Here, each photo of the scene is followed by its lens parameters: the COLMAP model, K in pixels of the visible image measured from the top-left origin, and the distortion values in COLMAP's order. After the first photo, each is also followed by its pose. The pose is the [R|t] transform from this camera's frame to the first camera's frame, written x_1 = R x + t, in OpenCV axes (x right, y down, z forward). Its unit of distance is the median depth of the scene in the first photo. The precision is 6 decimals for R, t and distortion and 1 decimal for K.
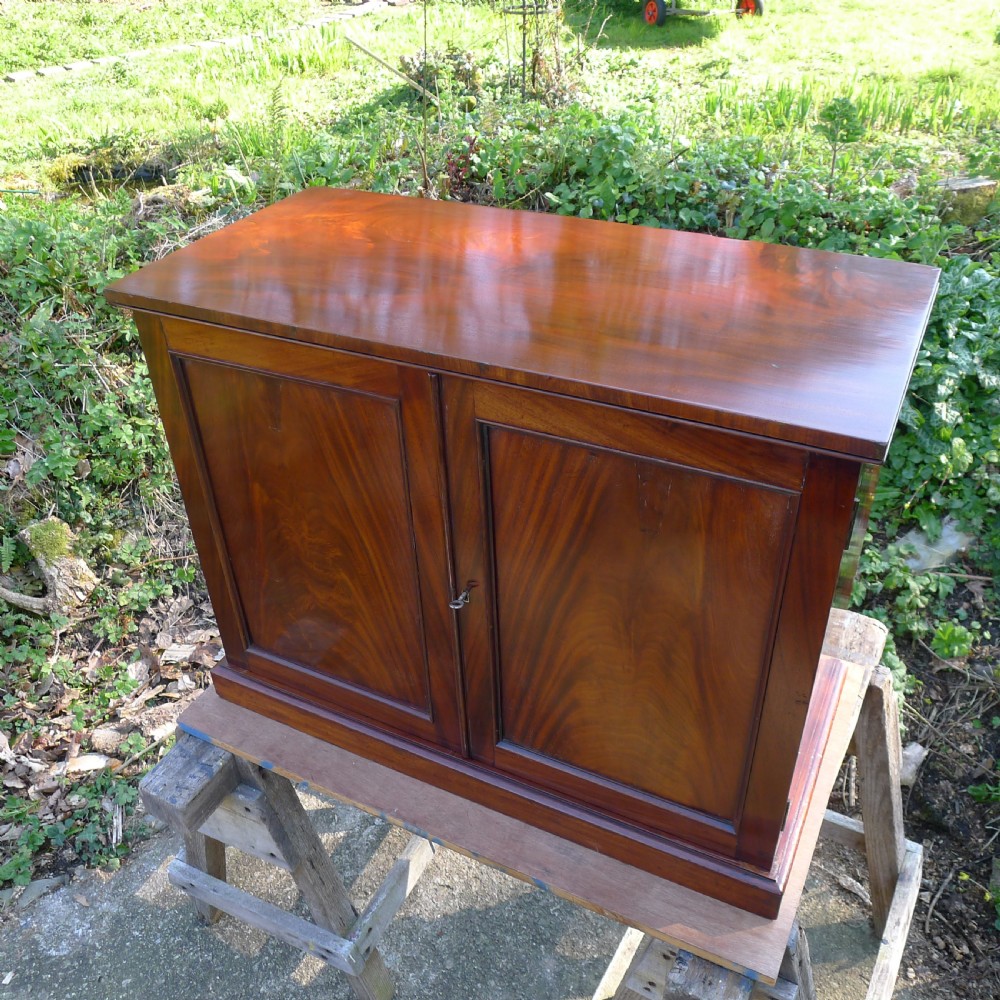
lens RADIAL K [[945.1, 0, 498.1], [0, 945.1, 507.8], [0, 0, 1]] dist [-0.045021, 0.000000]
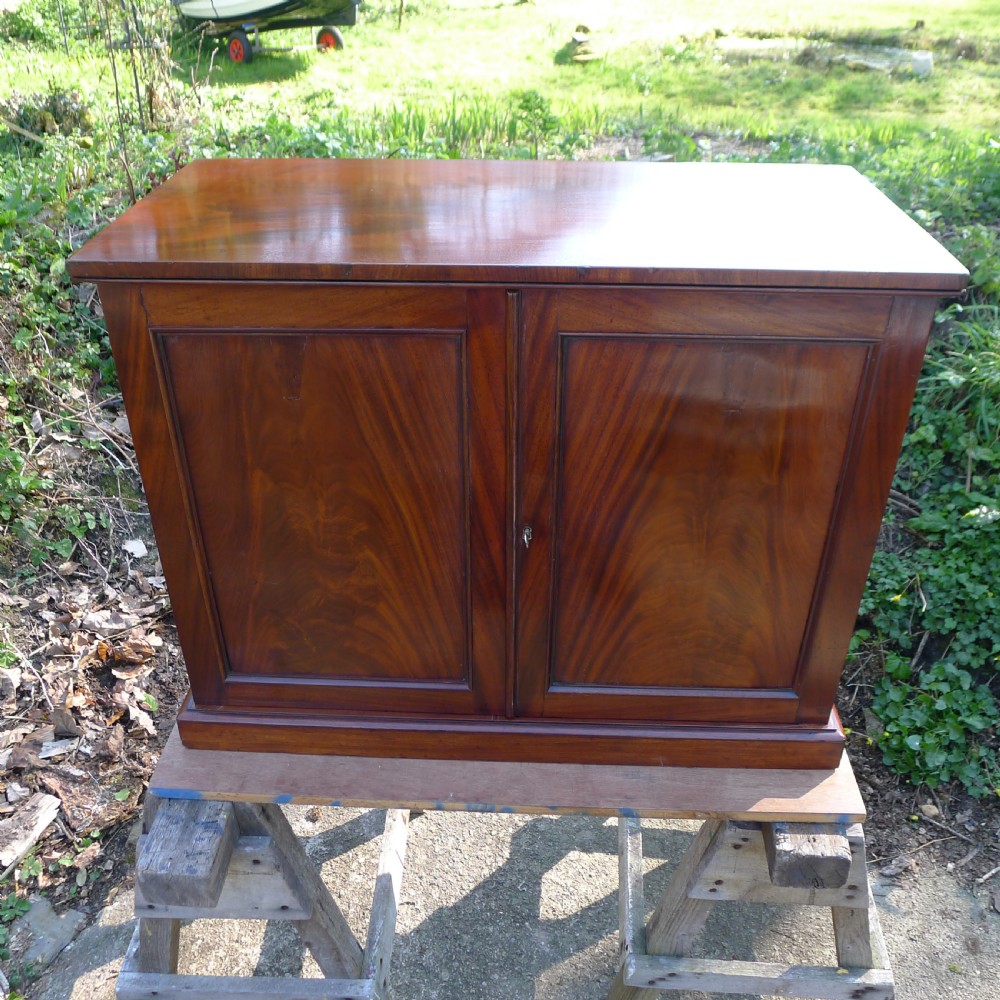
lens RADIAL K [[945.1, 0, 499.3], [0, 945.1, 495.5], [0, 0, 1]] dist [-0.045021, 0.000000]
pose [[0.907276, -0.194574, 0.372815, -0.224305], [0.213892, 0.976798, -0.010727, 0.032384], [-0.362078, 0.089475, 0.927844, 0.056090]]
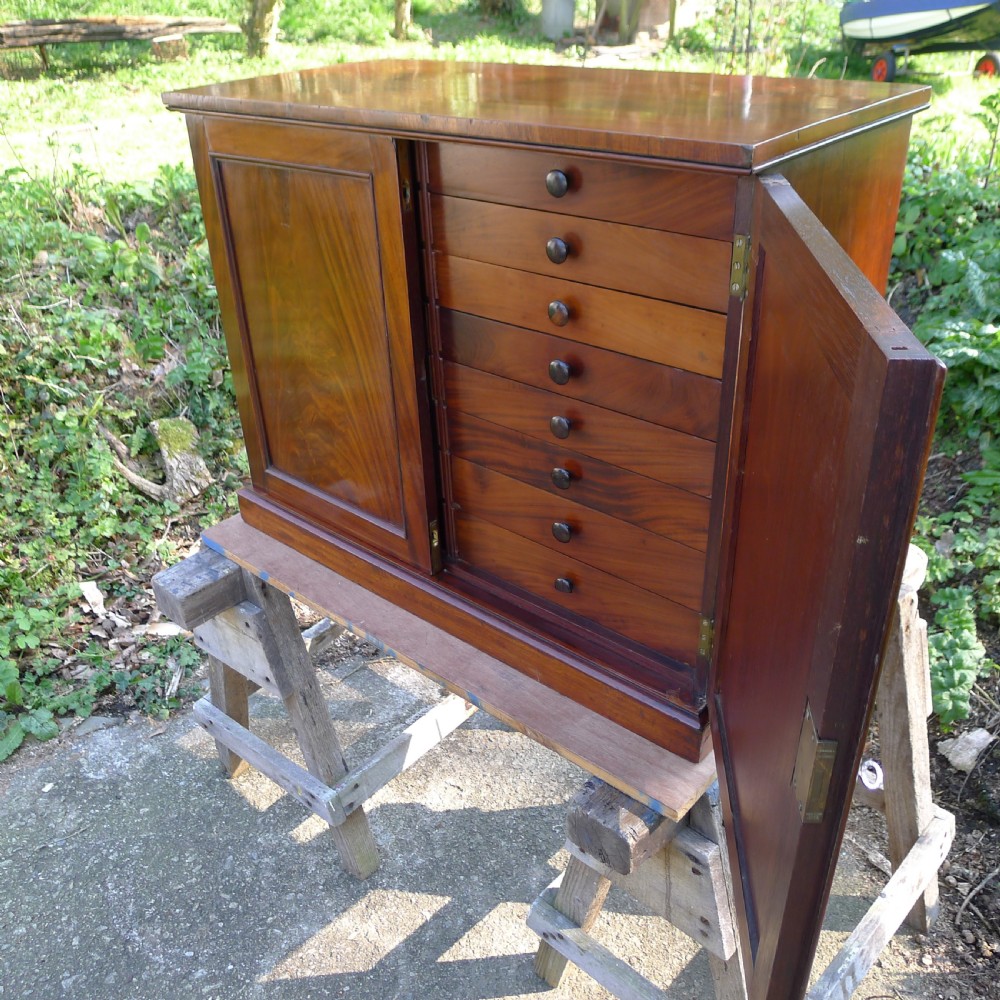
lens RADIAL K [[945.1, 0, 492.8], [0, 945.1, 495.6], [0, 0, 1]] dist [-0.045021, 0.000000]
pose [[0.969689, 0.119735, -0.212995, 0.147317], [-0.136004, 0.988678, -0.063392, 0.145007], [0.202993, 0.090438, 0.974995, 0.004445]]
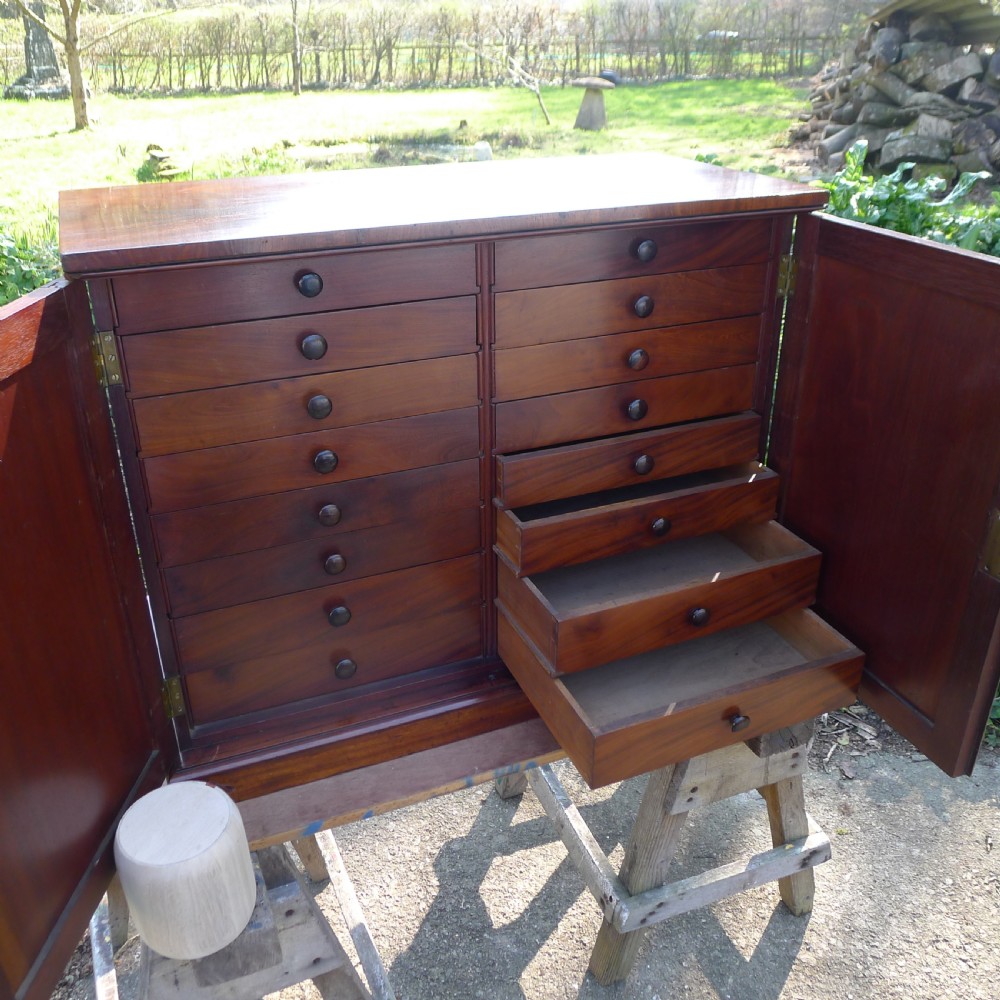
lens RADIAL K [[945.1, 0, 497.7], [0, 945.1, 498.6], [0, 0, 1]] dist [-0.045021, 0.000000]
pose [[0.639220, -0.313449, 0.702245, -0.421961], [0.428093, 0.903631, 0.013665, 0.047286], [-0.638853, 0.291891, 0.711805, 0.151280]]
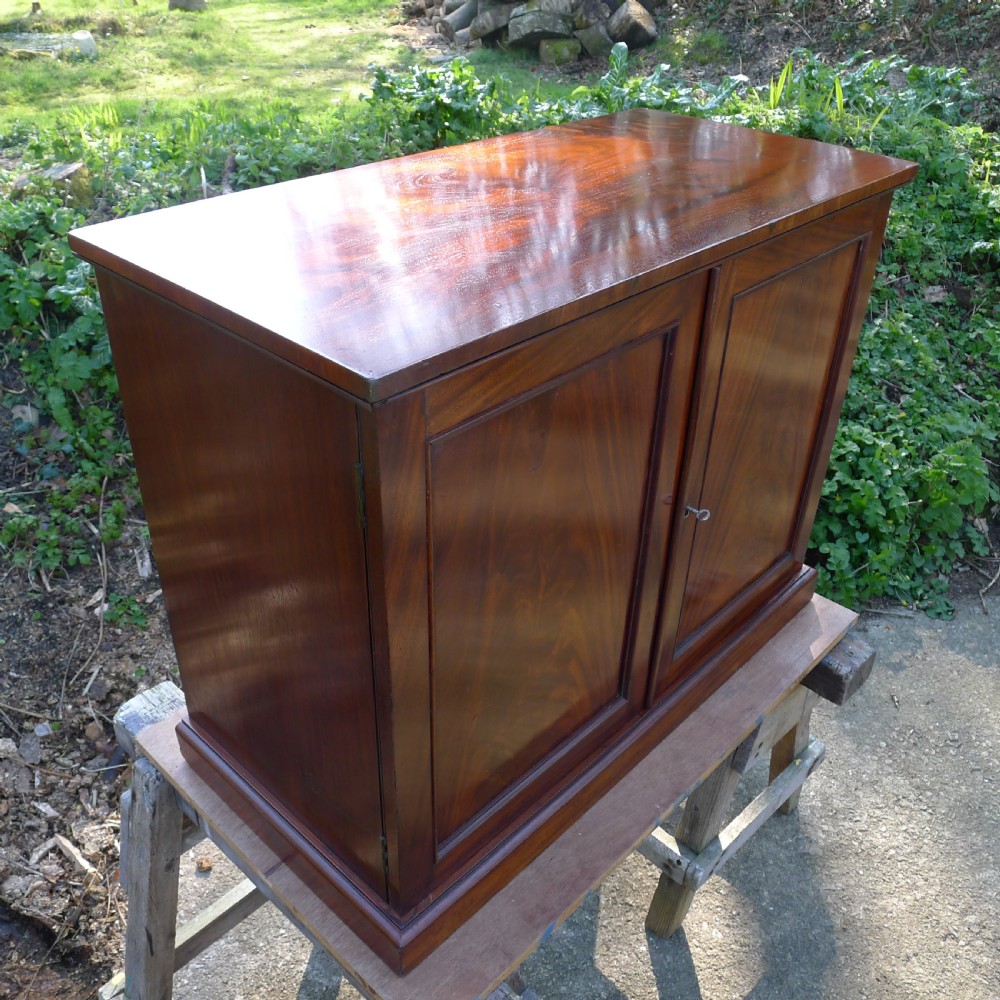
lens RADIAL K [[945.1, 0, 488.1], [0, 945.1, 506.5], [0, 0, 1]] dist [-0.045021, 0.000000]
pose [[0.284088, -0.491803, 0.823057, -0.472058], [0.523945, 0.798549, 0.296313, -0.160505], [-0.802979, 0.347058, 0.484536, 0.376266]]
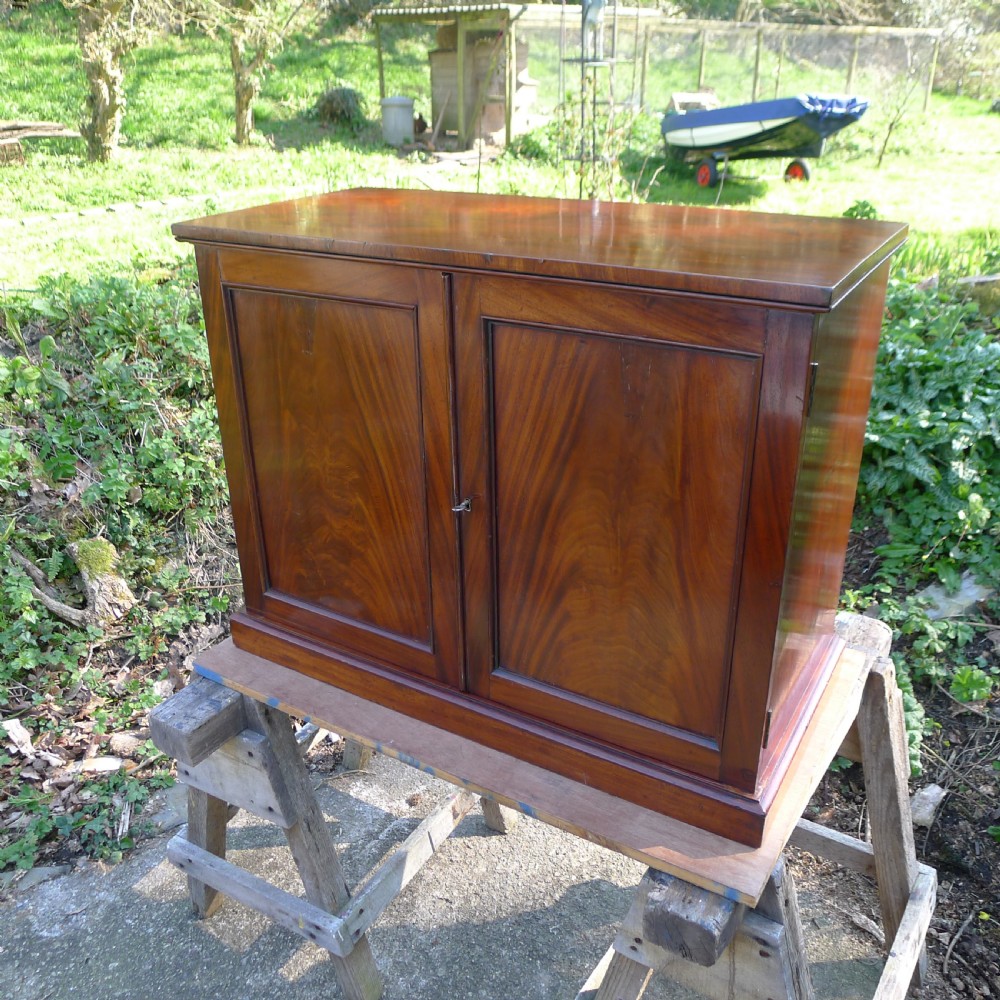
lens RADIAL K [[945.1, 0, 497.2], [0, 945.1, 494.1], [0, 0, 1]] dist [-0.045021, 0.000000]
pose [[0.997222, 0.047884, -0.057054, 0.032193], [-0.057157, 0.983096, -0.173940, 0.143965], [0.047760, 0.176718, 0.983102, -0.030934]]
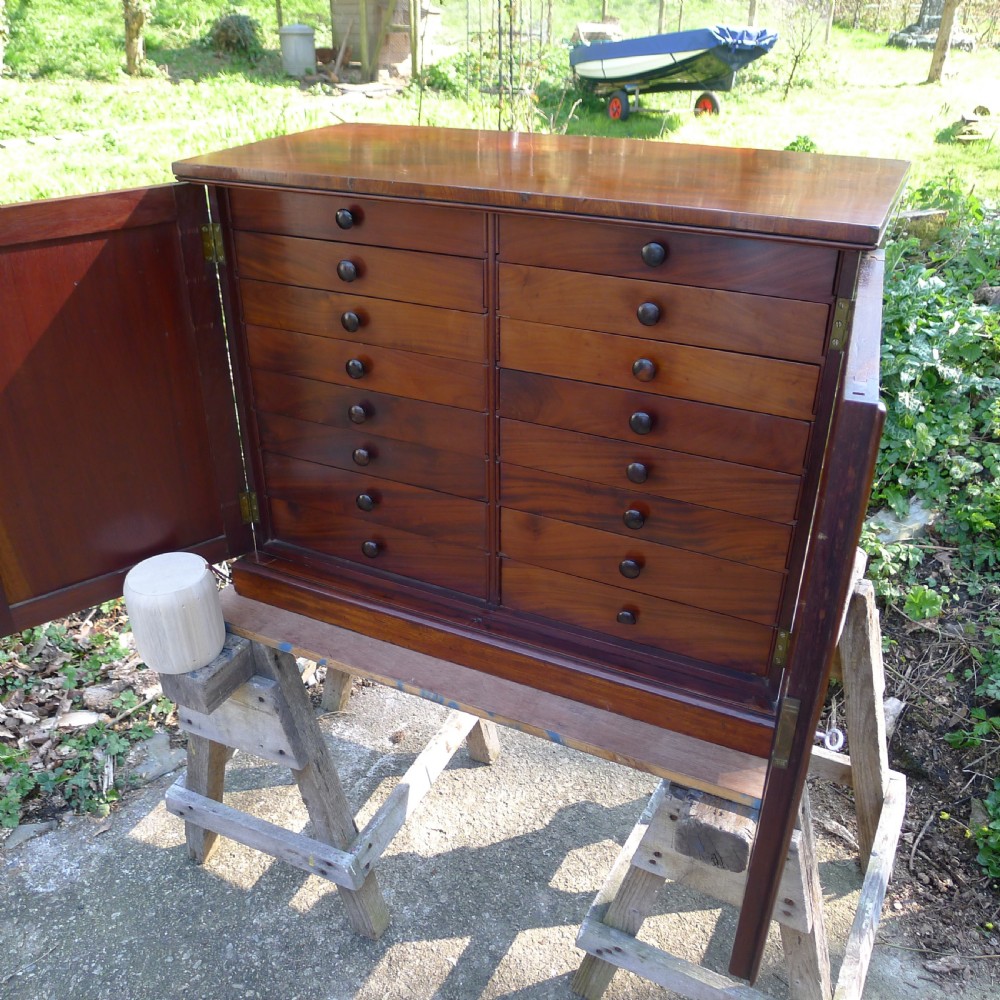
lens RADIAL K [[945.1, 0, 485.3], [0, 945.1, 498.6], [0, 0, 1]] dist [-0.045021, 0.000000]
pose [[0.999320, 0.019690, 0.031165, -0.040614], [-0.016157, 0.993819, -0.109832, 0.148503], [-0.033135, 0.109254, 0.993461, -0.040220]]
